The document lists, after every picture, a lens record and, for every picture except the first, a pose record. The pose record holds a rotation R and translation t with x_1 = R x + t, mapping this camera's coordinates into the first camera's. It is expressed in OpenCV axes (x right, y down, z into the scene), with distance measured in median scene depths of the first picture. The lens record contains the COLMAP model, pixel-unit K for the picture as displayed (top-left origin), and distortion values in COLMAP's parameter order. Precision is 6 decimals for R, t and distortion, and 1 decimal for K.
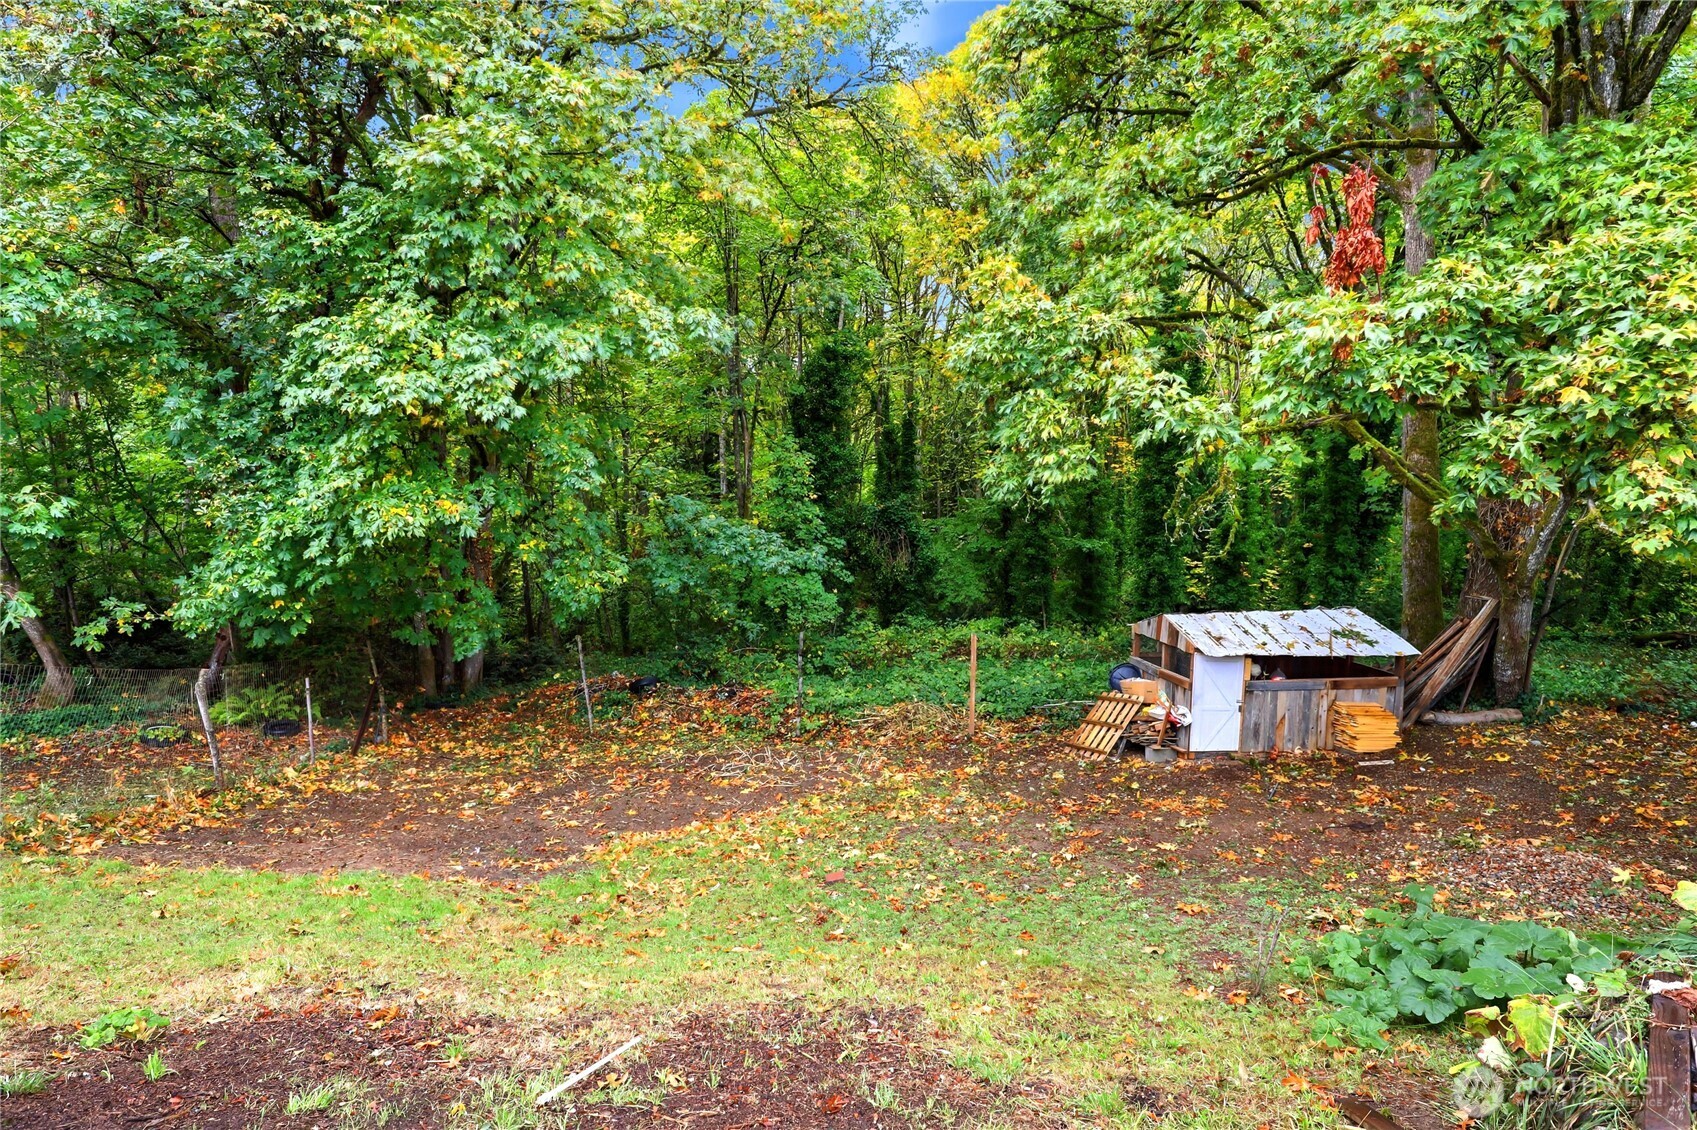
lens RADIAL K [[911.2, 0, 847.0], [0, 911.2, 572.1], [0, 0, 1]] dist [0.003302, 0.001469]
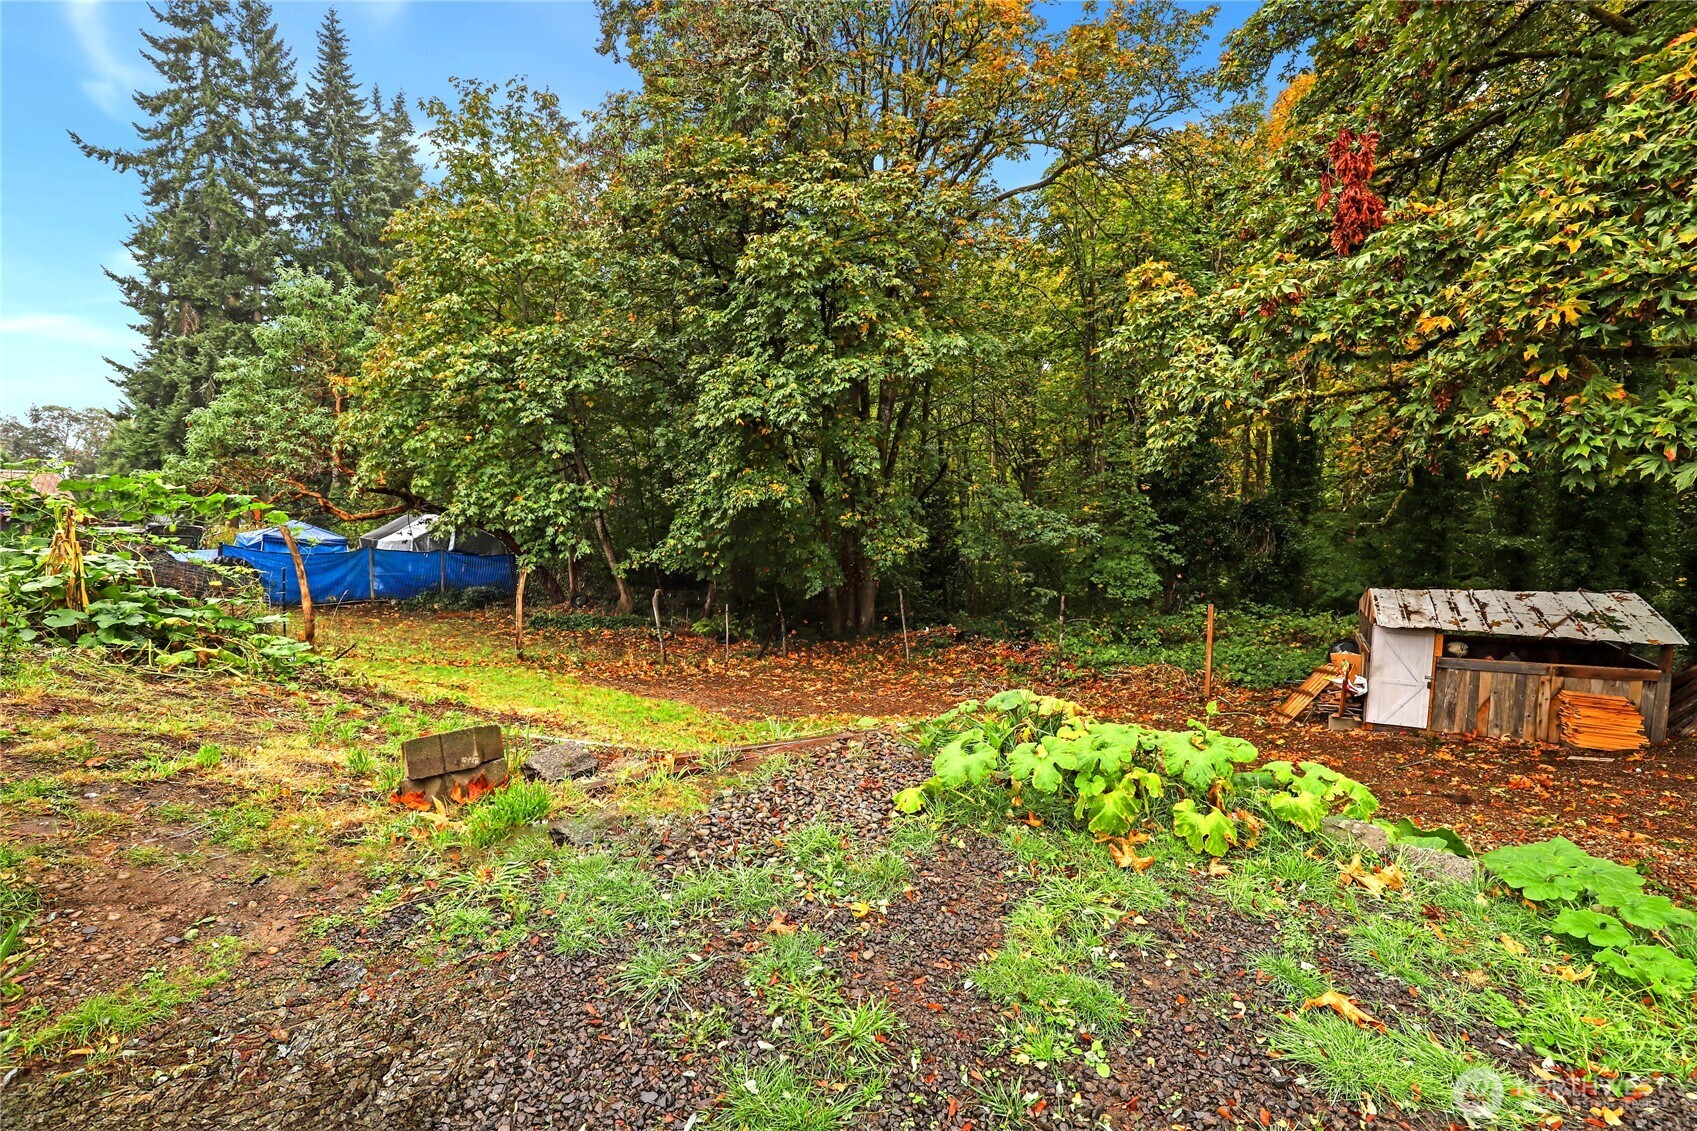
lens RADIAL K [[790.6, 0, 851.0], [0, 790.6, 556.6], [0, 0, 1]] dist [-0.012526, 0.002430]
pose [[0.847796, 0.029675, -0.529492, 0.349942], [-0.037458, 0.999290, -0.003971, 0.040451], [0.528998, 0.023200, 0.848306, -0.027797]]
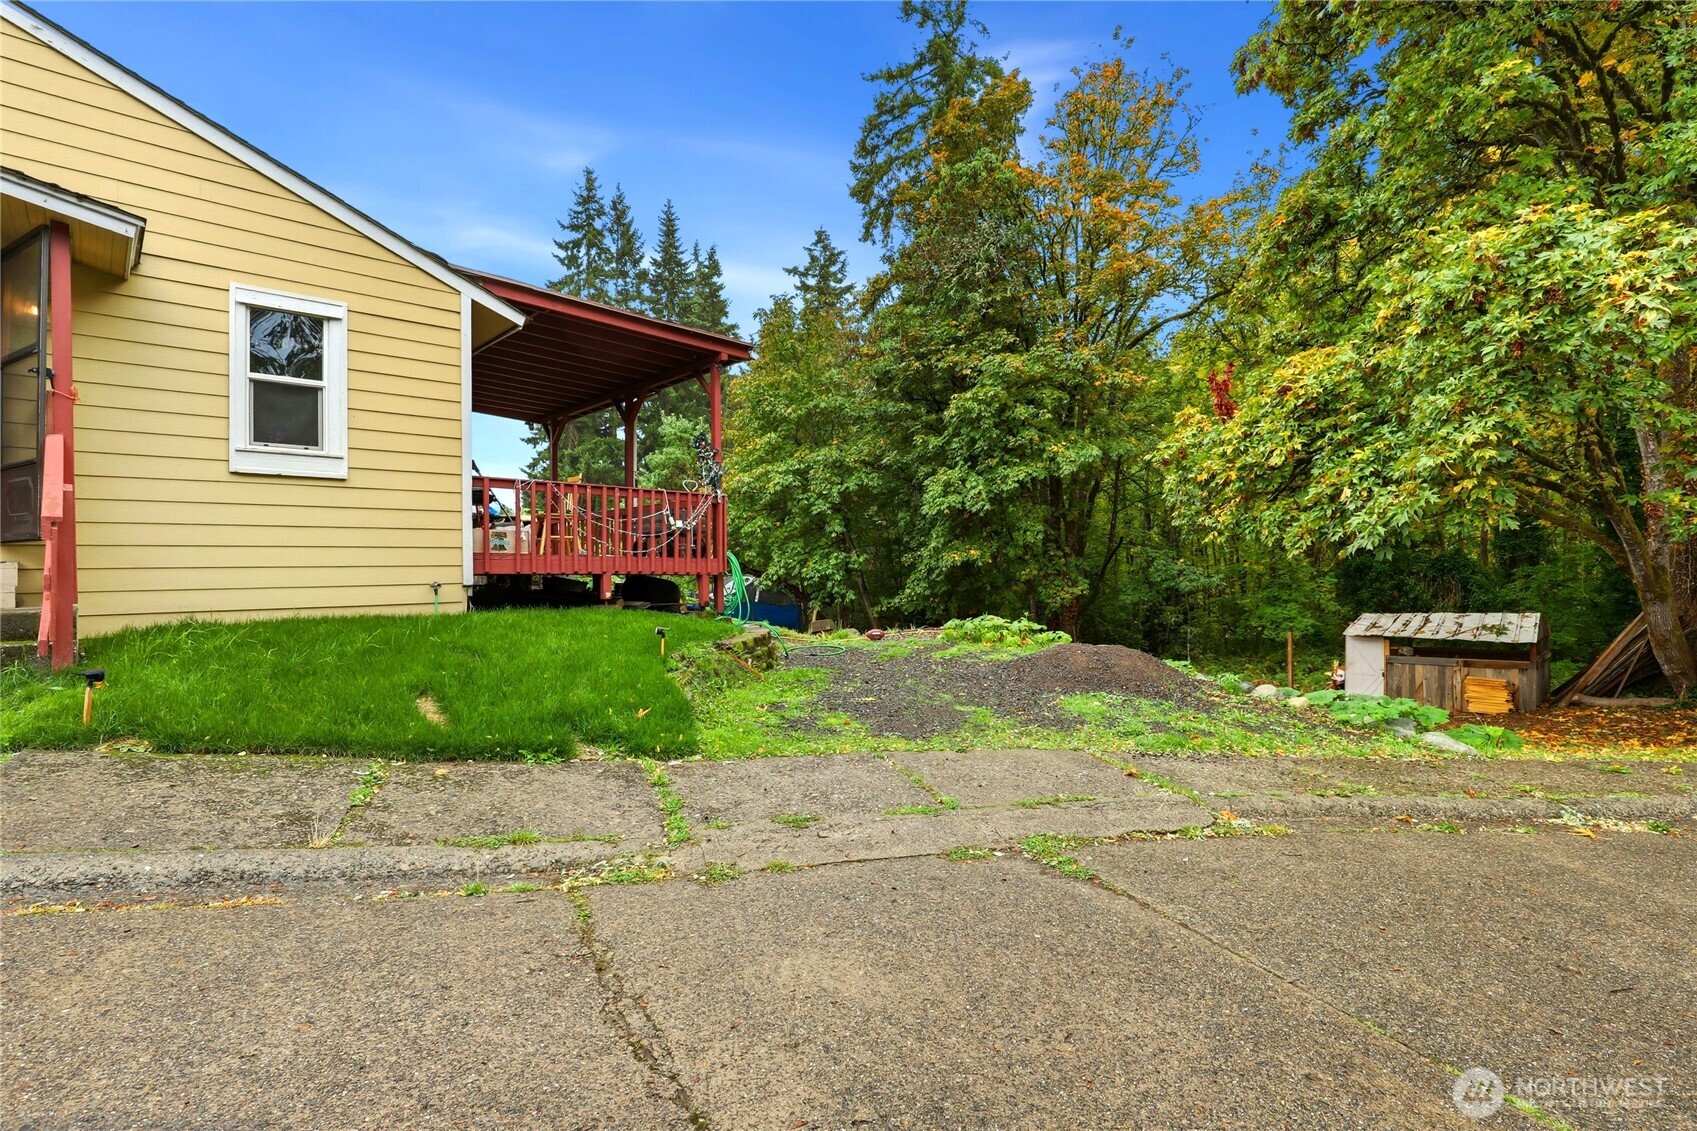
lens RADIAL K [[790.6, 0, 853.8], [0, 790.6, 574.0], [0, 0, 1]] dist [-0.012526, 0.002430]
pose [[0.641172, -0.011139, -0.767316, 0.856268], [-0.044091, 0.997708, -0.051326, 0.091751], [0.766129, 0.066741, 0.639211, -0.459052]]
